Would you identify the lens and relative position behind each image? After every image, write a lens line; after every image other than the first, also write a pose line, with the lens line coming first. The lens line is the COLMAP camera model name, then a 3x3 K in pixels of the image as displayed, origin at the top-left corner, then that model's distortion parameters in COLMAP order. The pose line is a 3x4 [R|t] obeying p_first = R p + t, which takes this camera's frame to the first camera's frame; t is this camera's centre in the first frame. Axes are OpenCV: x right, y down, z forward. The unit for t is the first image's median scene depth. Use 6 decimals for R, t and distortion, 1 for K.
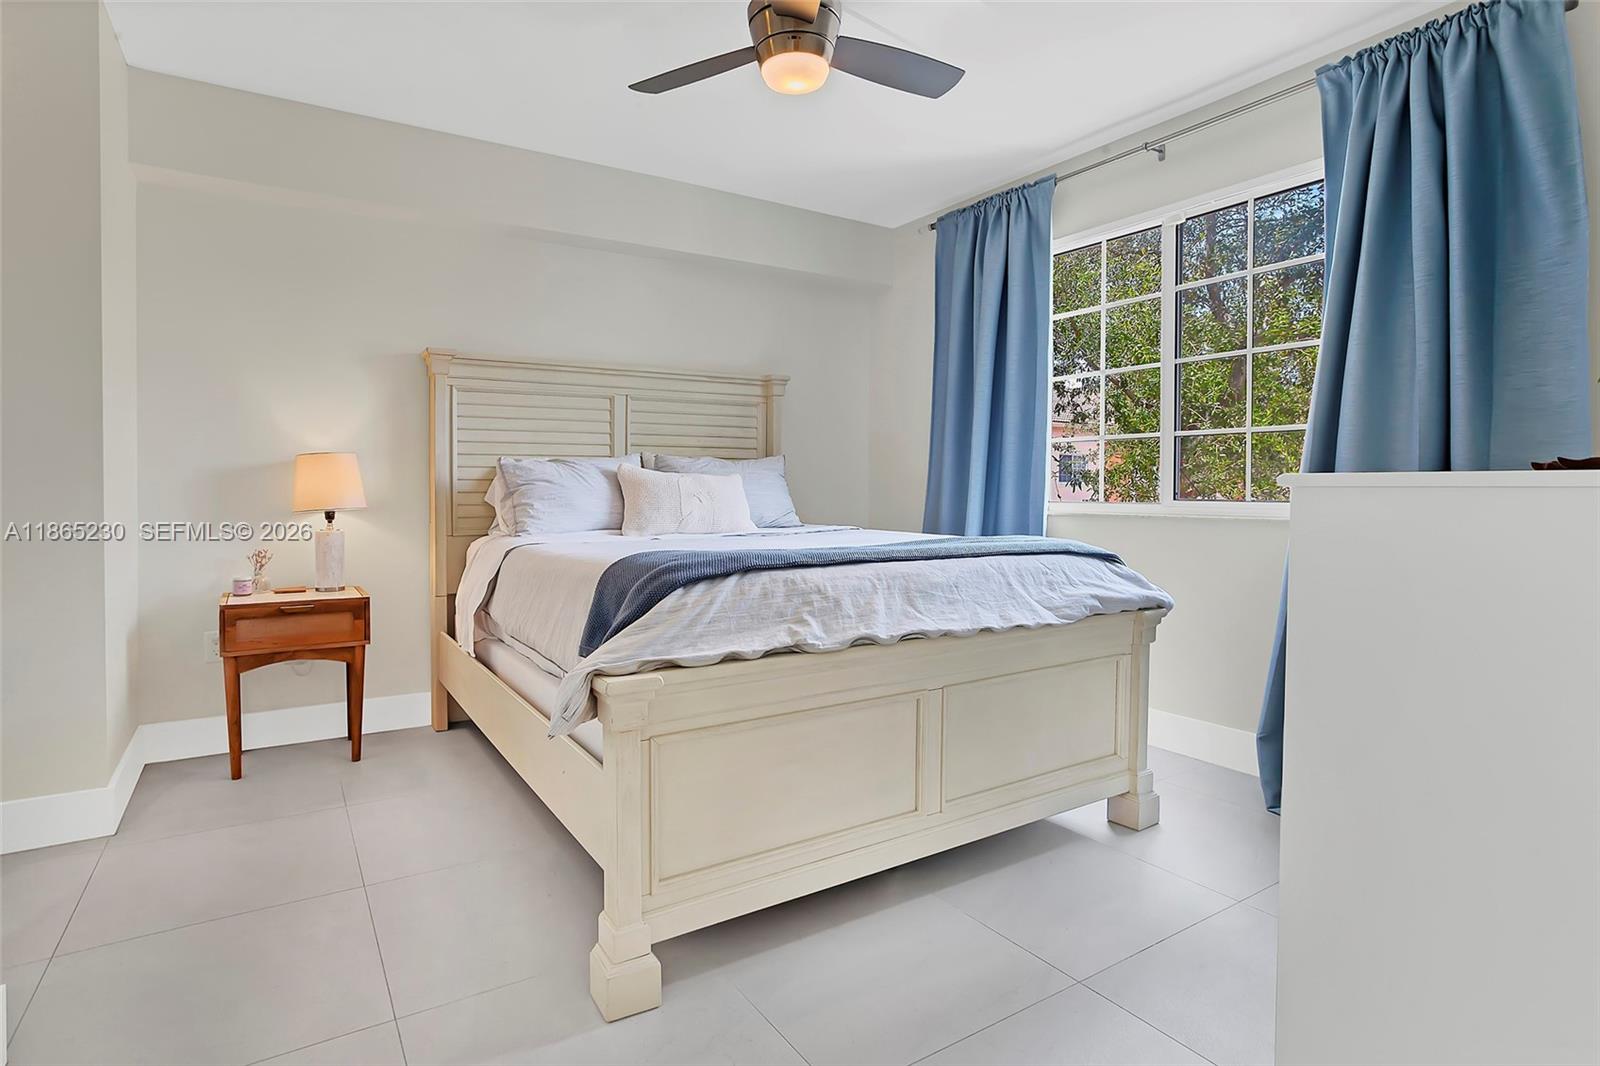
lens RADIAL K [[820.6, 0, 795.6], [0, 820.6, 515.5], [0, 0, 1]] dist [-0.069830, 0.000140]
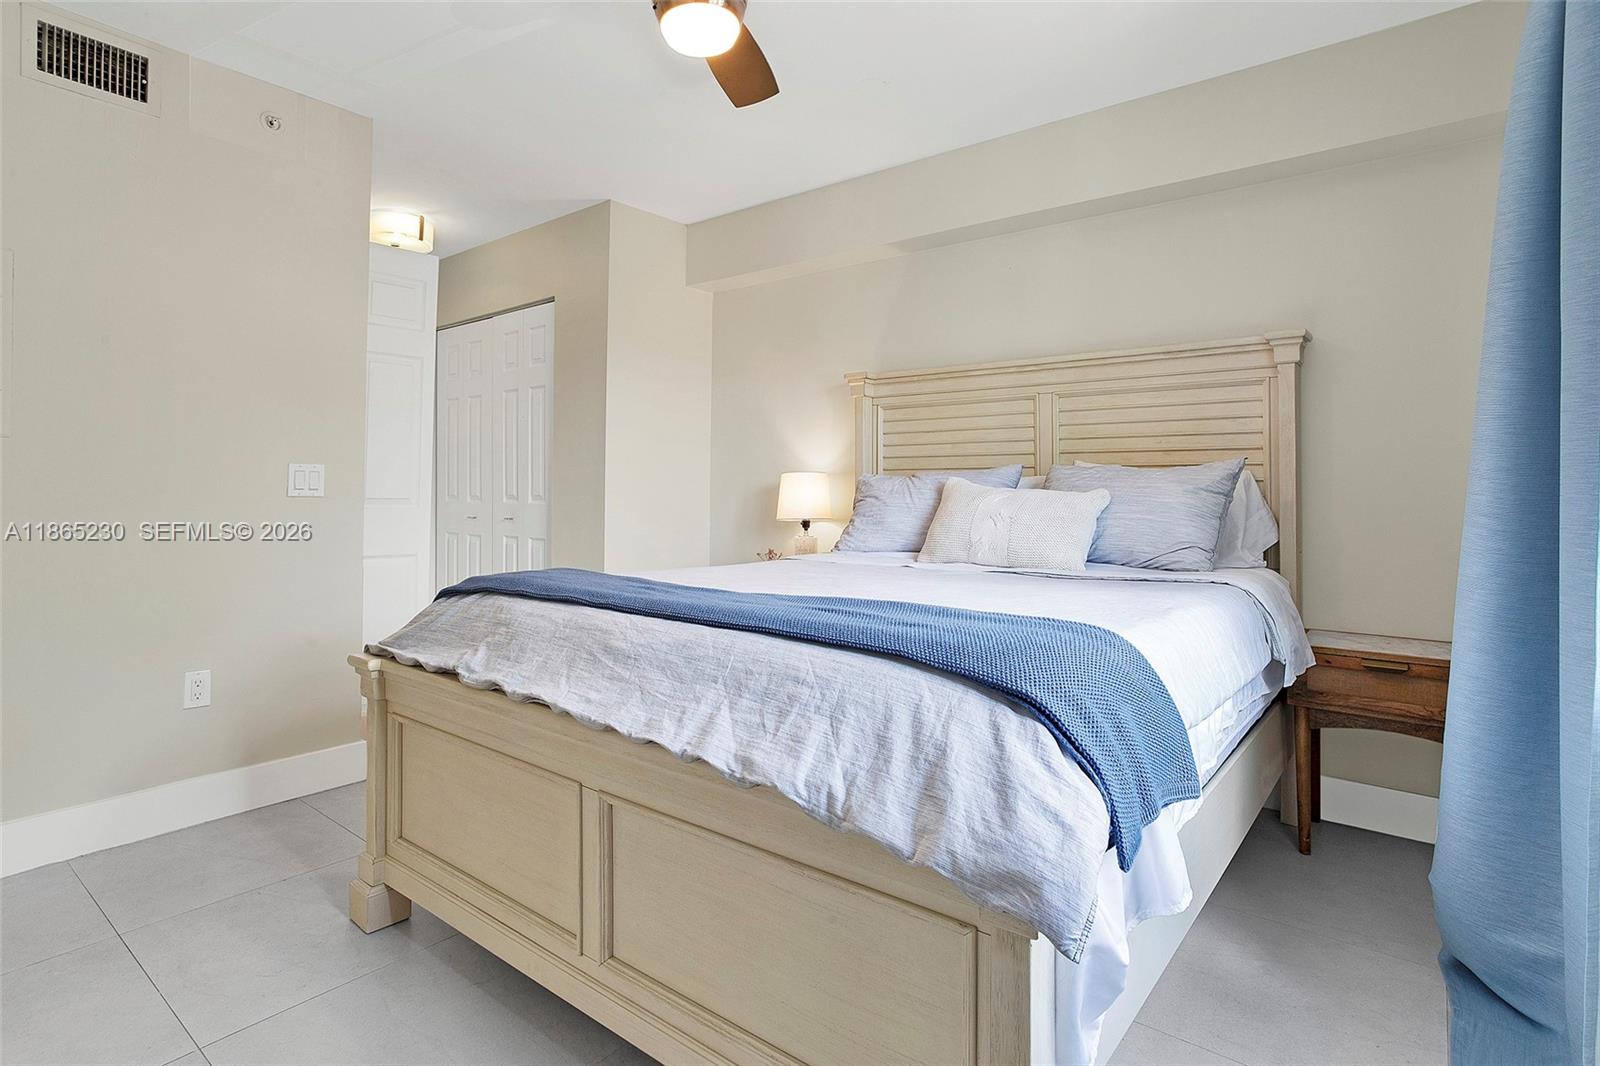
lens RADIAL K [[820.6, 0, 795.6], [0, 820.6, 515.5], [0, 0, 1]] dist [-0.069830, 0.000140]
pose [[0.326078, 0.028094, -0.944925, 0.547366], [-0.036968, 0.999173, 0.016950, -0.031544], [0.944620, 0.029405, 0.326846, 0.552943]]
